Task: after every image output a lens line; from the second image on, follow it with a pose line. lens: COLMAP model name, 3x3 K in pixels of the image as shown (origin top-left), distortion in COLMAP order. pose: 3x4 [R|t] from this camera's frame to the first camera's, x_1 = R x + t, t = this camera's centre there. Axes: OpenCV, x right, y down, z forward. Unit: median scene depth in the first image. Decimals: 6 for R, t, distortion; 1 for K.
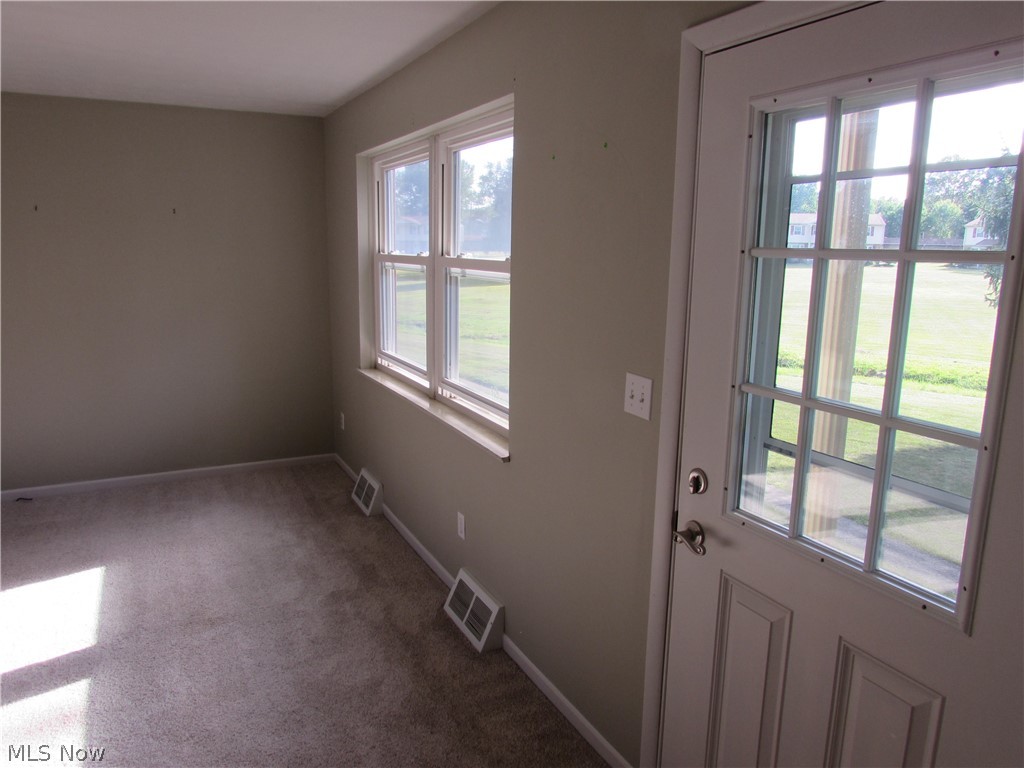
lens RADIAL K [[720.8, 0, 514.7], [0, 720.8, 387.6], [0, 0, 1]] dist [-0.035514, 0.012197]
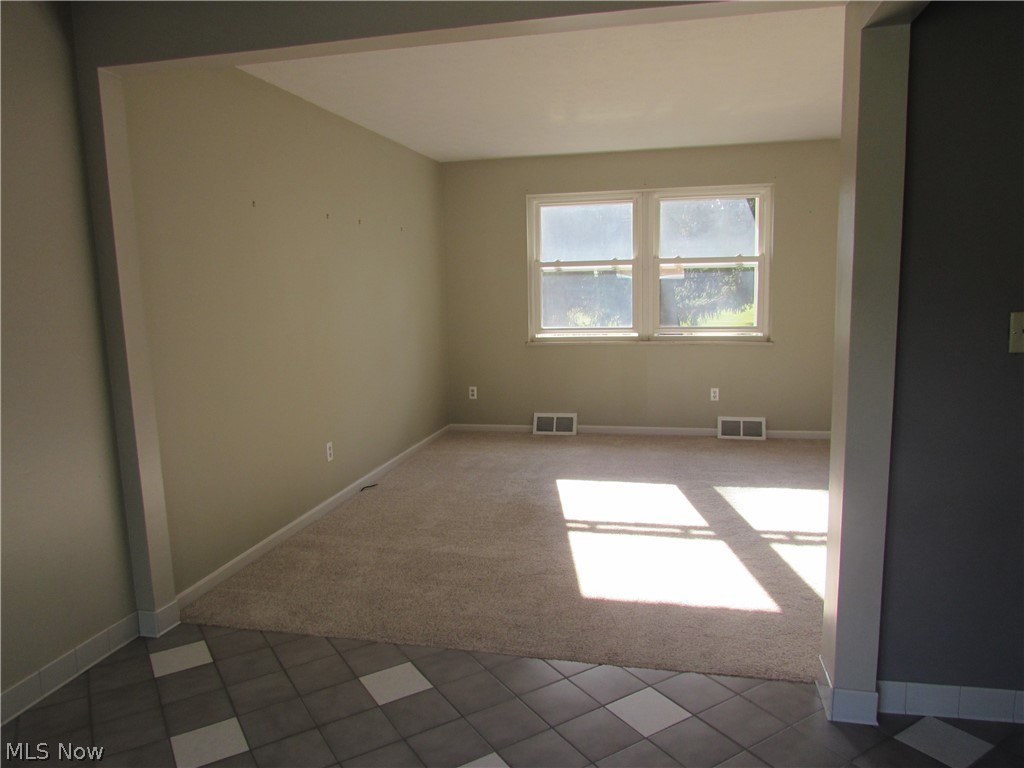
lens RADIAL K [[720.8, 0, 514.7], [0, 720.8, 387.6], [0, 0, 1]] dist [-0.035514, 0.012197]
pose [[0.640015, -0.134096, 0.756571, -1.404033], [0.178405, 0.983678, 0.023429, 0.023257], [-0.747364, 0.119981, 0.653492, 0.104214]]
